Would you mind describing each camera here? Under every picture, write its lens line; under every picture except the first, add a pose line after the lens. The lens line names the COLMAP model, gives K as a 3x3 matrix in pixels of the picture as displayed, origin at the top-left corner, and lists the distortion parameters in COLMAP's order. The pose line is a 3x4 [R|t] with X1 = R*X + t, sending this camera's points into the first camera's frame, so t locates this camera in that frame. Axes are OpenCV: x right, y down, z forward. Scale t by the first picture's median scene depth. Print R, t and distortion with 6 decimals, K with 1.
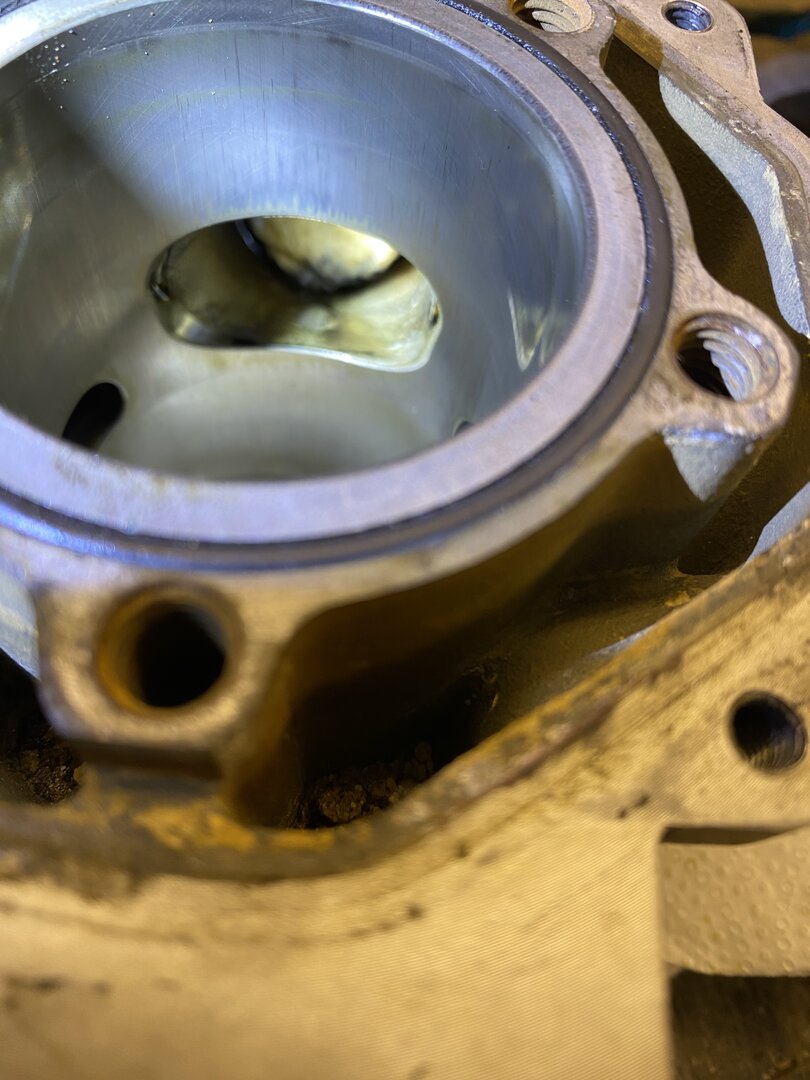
lens RADIAL K [[812.6, 0, 399.7], [0, 812.6, 561.8], [0, 0, 1]] dist [-0.035322, 0.005334]
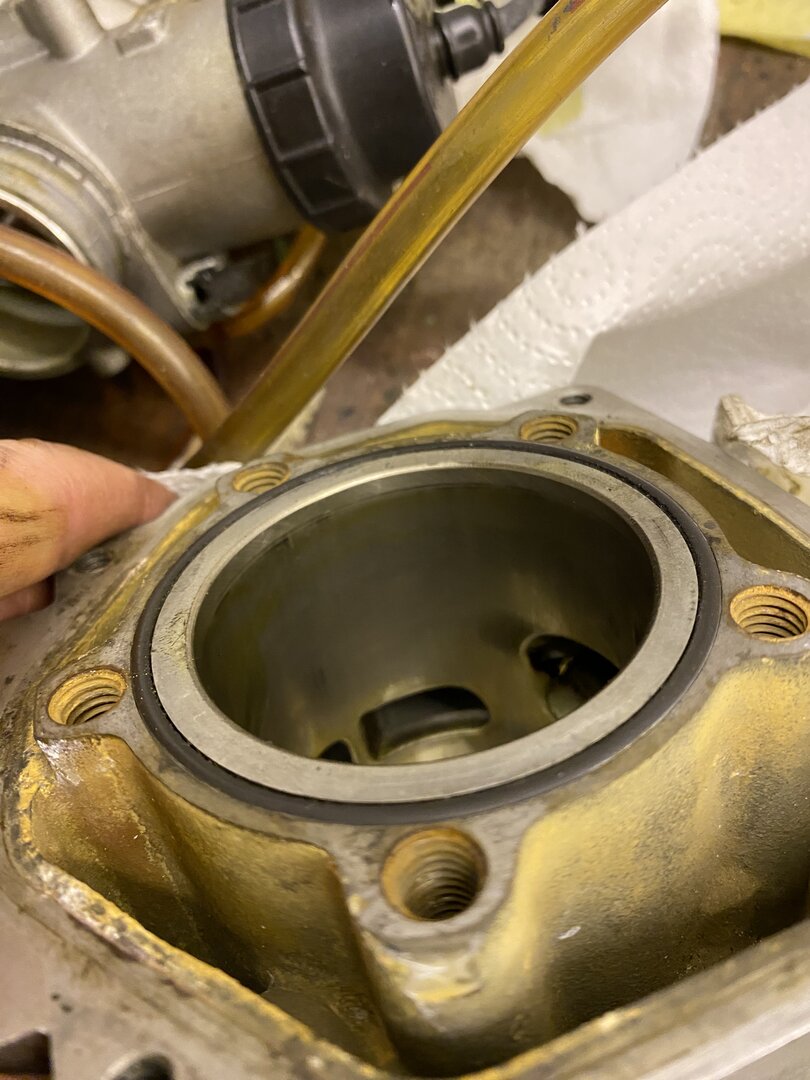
lens RADIAL K [[812.6, 0, 399.7], [0, 812.6, 561.8], [0, 0, 1]] dist [-0.035322, 0.005334]
pose [[0.379385, 0.432900, -0.817719, 1.165814], [-0.737210, 0.675484, 0.015568, -0.558349], [0.559096, 0.596924, 0.575407, 0.137177]]
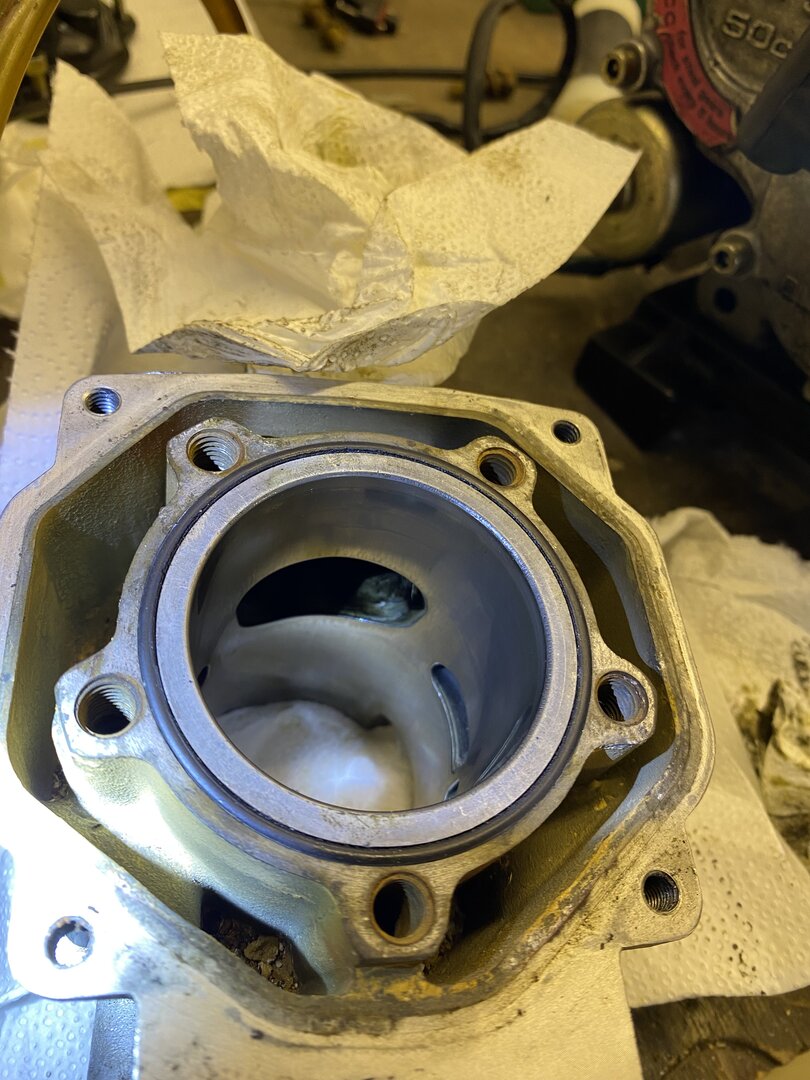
lens RADIAL K [[812.6, 0, 399.7], [0, 812.6, 561.8], [0, 0, 1]] dist [-0.035322, 0.005334]
pose [[0.978081, -0.069529, 0.196273, -0.545633], [0.081271, 0.995313, -0.052410, -0.577640], [-0.191709, 0.067213, 0.979148, -0.951100]]
